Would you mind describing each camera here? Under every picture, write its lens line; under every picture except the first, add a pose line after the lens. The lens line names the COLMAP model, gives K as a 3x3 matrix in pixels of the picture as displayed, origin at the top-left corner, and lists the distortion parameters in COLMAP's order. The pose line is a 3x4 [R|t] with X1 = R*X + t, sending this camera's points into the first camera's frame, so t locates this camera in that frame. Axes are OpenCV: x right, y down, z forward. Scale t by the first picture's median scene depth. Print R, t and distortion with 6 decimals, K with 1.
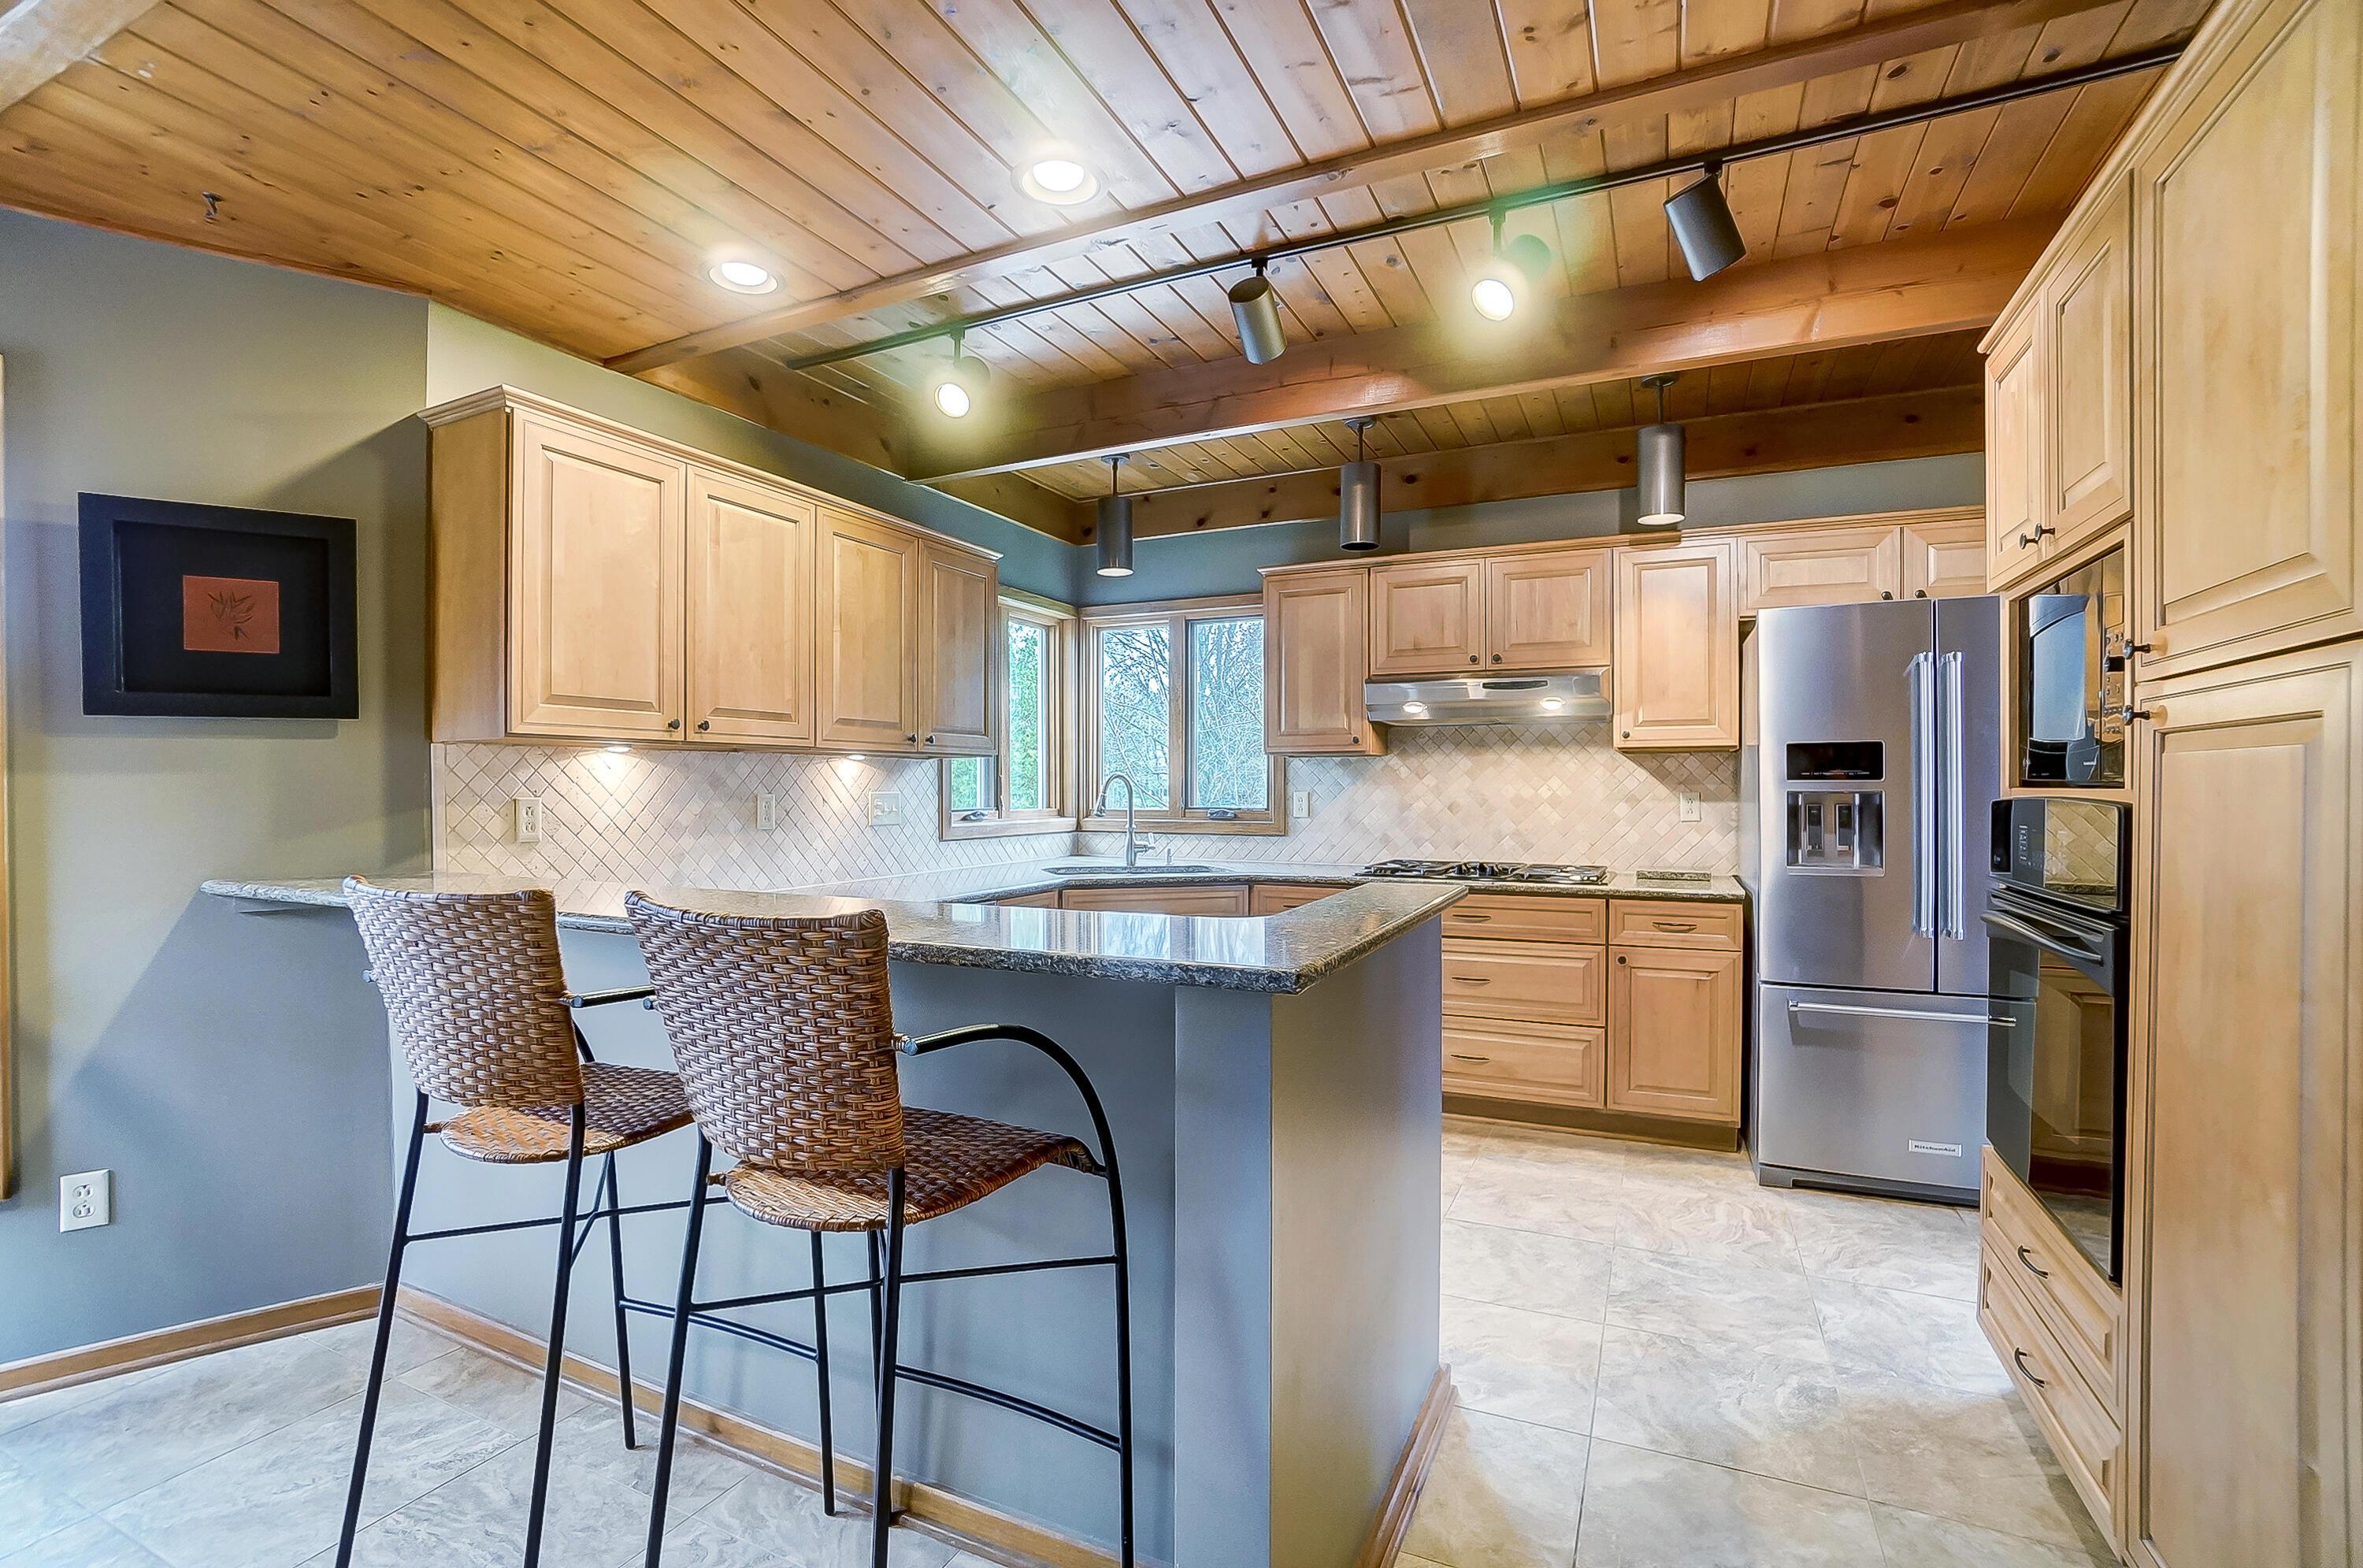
lens RADIAL K [[1057.8, 0, 1166.9], [0, 1057.8, 794.9], [0, 0, 1]] dist [-0.059393, 0.022157]
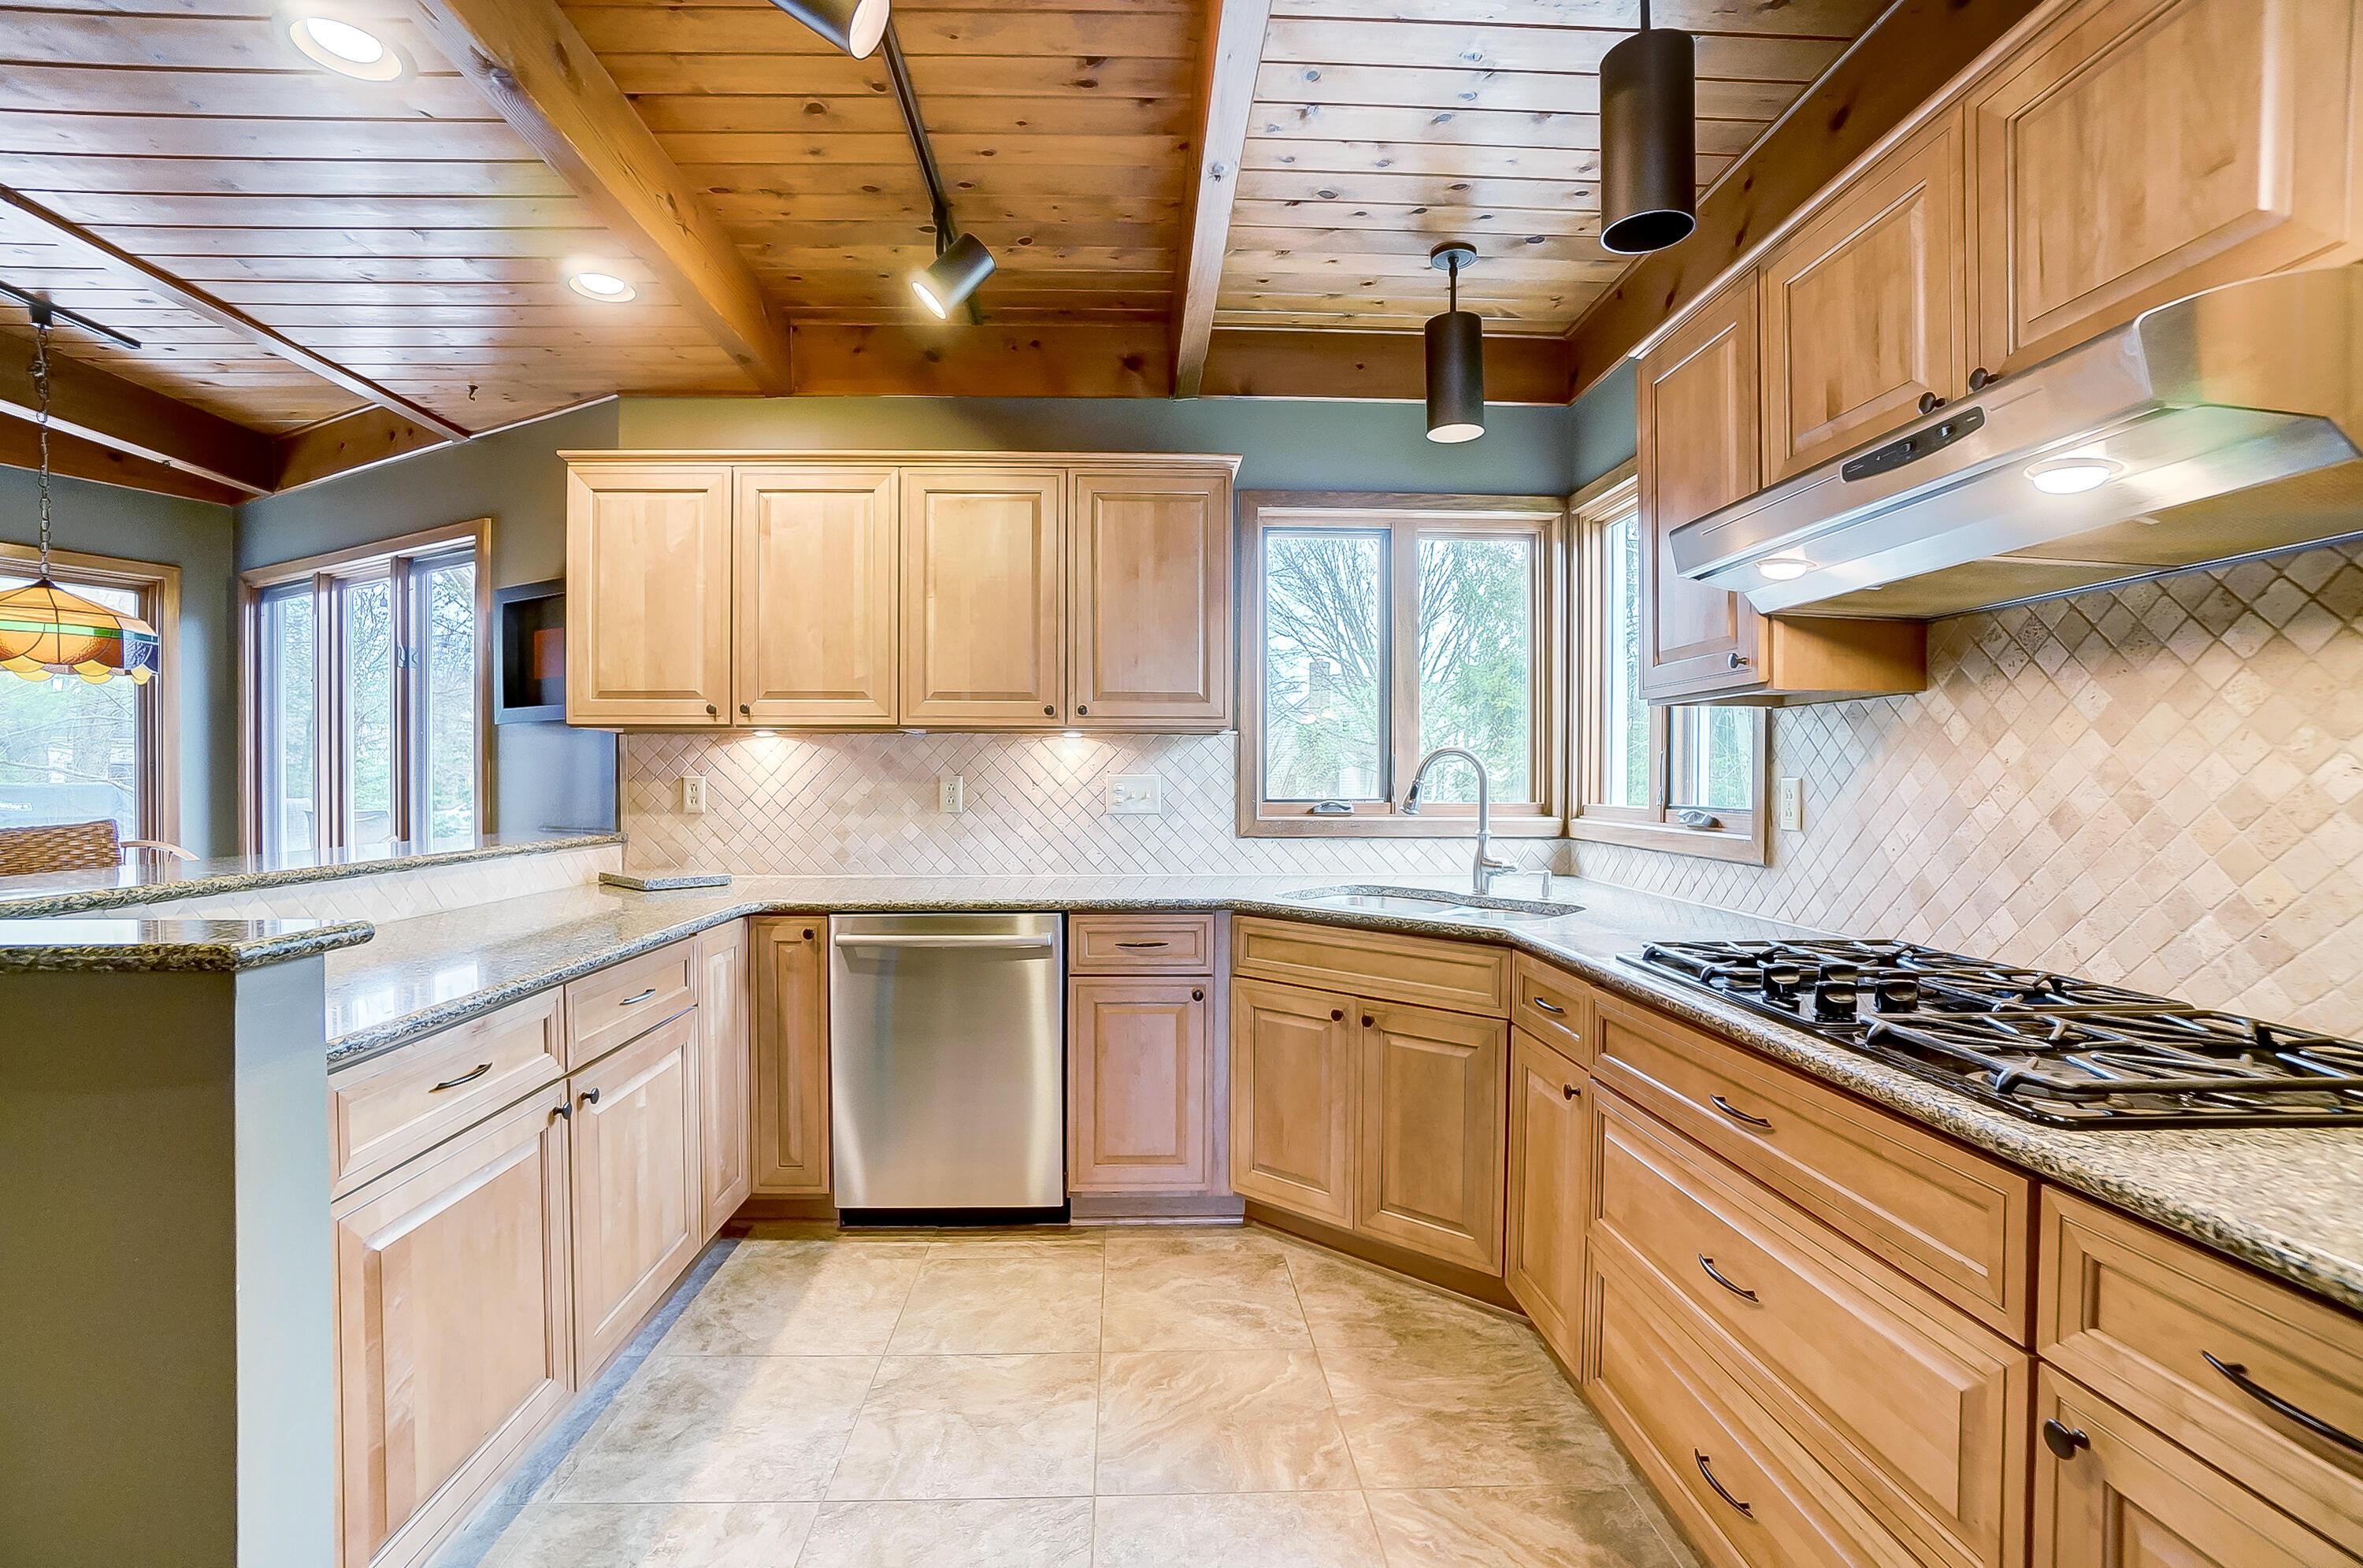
lens RADIAL K [[1057.8, 0, 1166.9], [0, 1057.8, 794.9], [0, 0, 1]] dist [-0.059393, 0.022157]
pose [[0.468401, 0.016526, -0.883361, 0.505326], [-0.009786, 0.999861, 0.013517, 0.001604], [0.883462, 0.002313, 0.468498, 0.638497]]
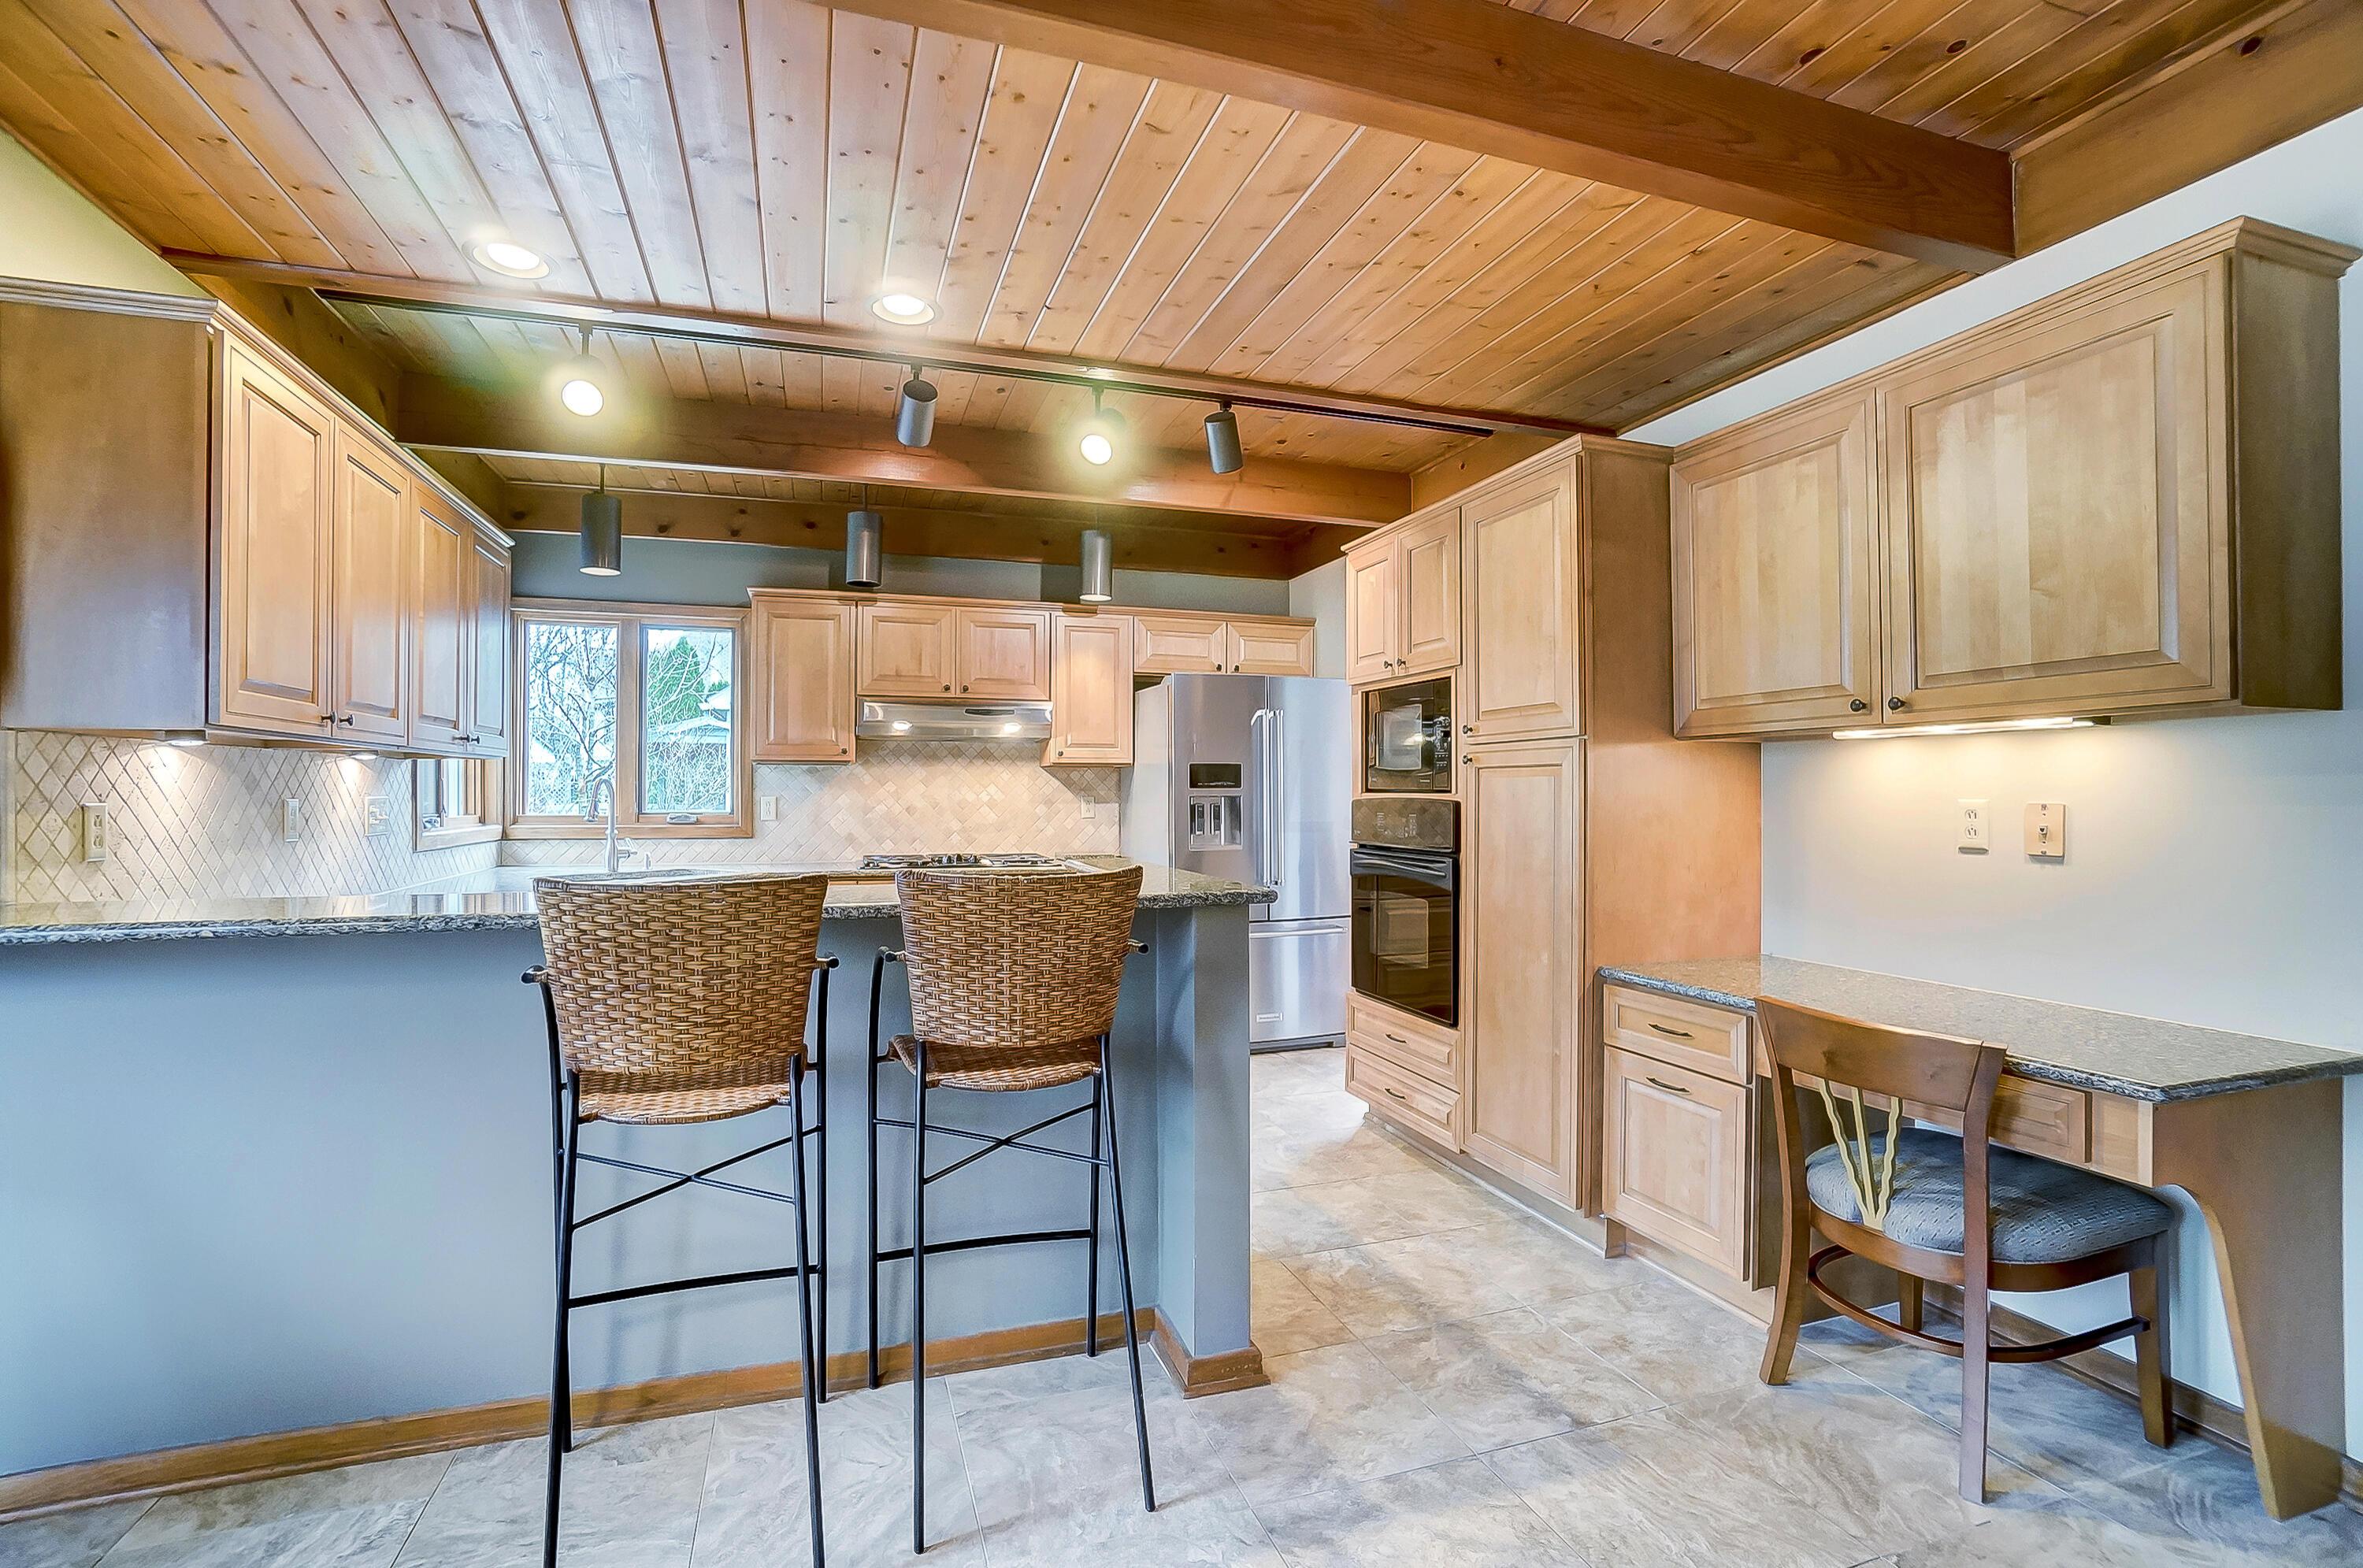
lens RADIAL K [[1057.8, 0, 1166.9], [0, 1057.8, 794.9], [0, 0, 1]] dist [-0.059393, 0.022157]
pose [[0.719612, 0.000647, 0.694376, -0.395776], [0.003393, 0.999984, -0.004448, 0.001757], [-0.694368, 0.005557, 0.719598, -0.063708]]
